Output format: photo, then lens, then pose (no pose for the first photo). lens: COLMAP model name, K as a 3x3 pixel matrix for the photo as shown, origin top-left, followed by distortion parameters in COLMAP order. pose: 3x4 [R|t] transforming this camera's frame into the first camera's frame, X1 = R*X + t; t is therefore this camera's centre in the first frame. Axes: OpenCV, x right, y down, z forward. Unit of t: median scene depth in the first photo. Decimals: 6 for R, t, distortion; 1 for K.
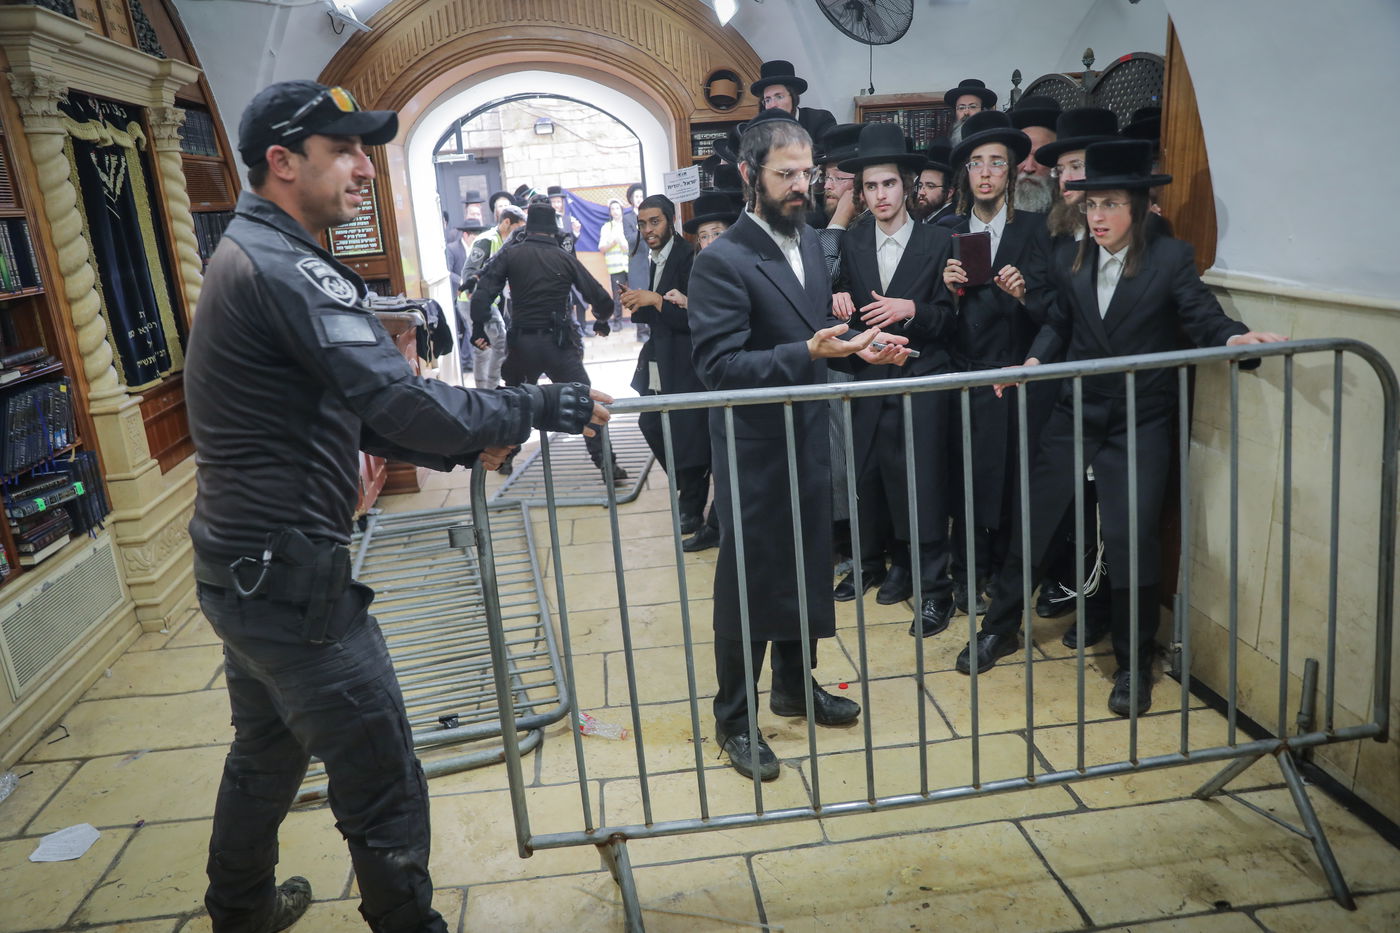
lens RADIAL K [[941.9, 0, 708.1], [0, 941.9, 475.6], [0, 0, 1]] dist [-0.093553, 0.049409]
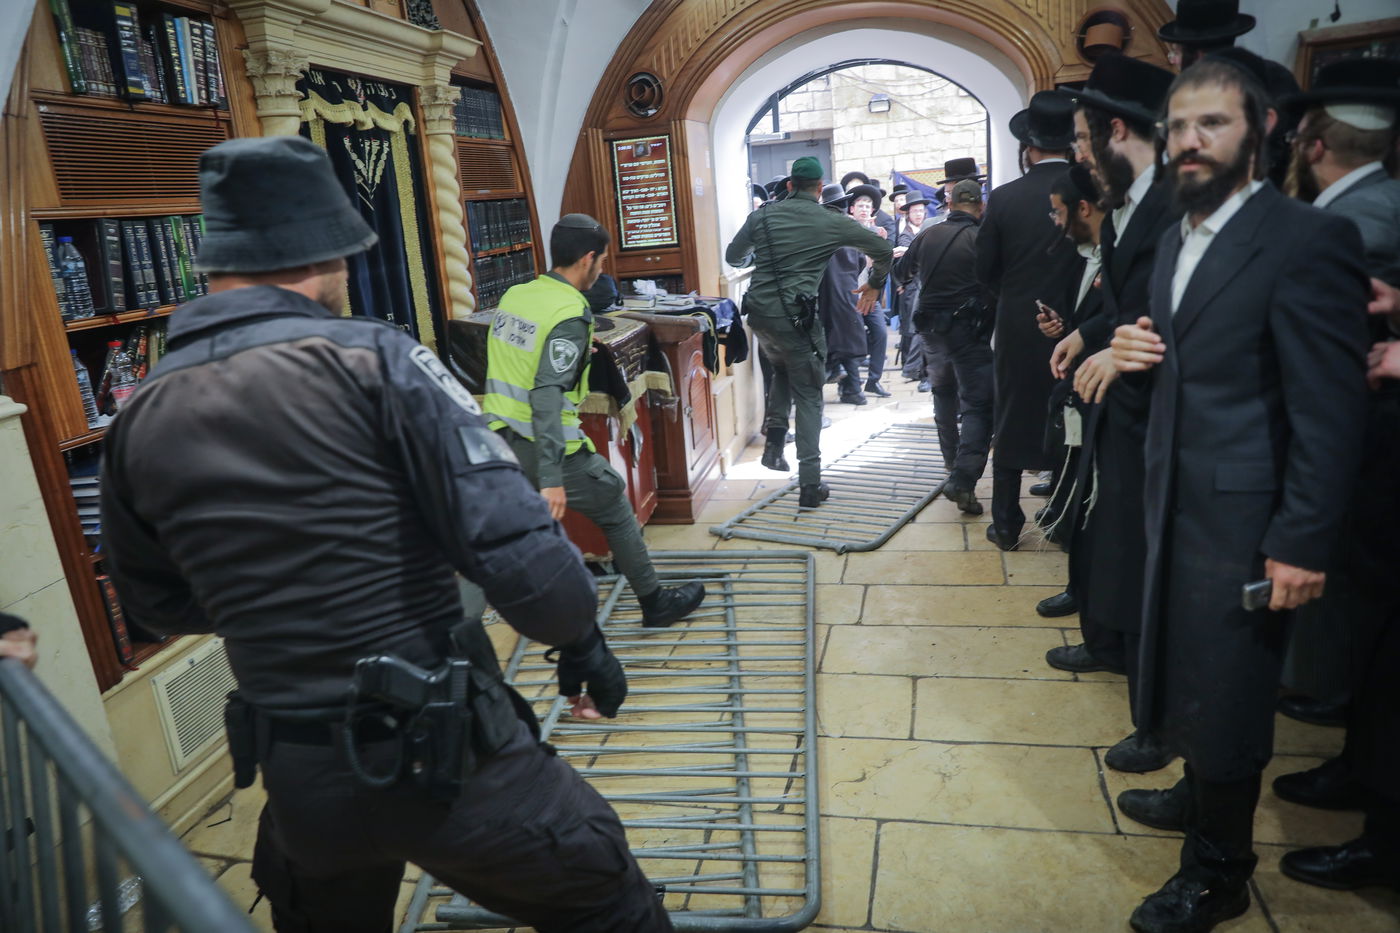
lens RADIAL K [[941.9, 0, 685.4], [0, 941.9, 474.2], [0, 0, 1]] dist [-0.093553, 0.049409]
pose [[0.932983, 0.079896, -0.350940, -0.016893], [-0.075351, 0.996802, 0.026612, -0.062800], [0.351943, 0.001615, 0.936020, 0.225717]]
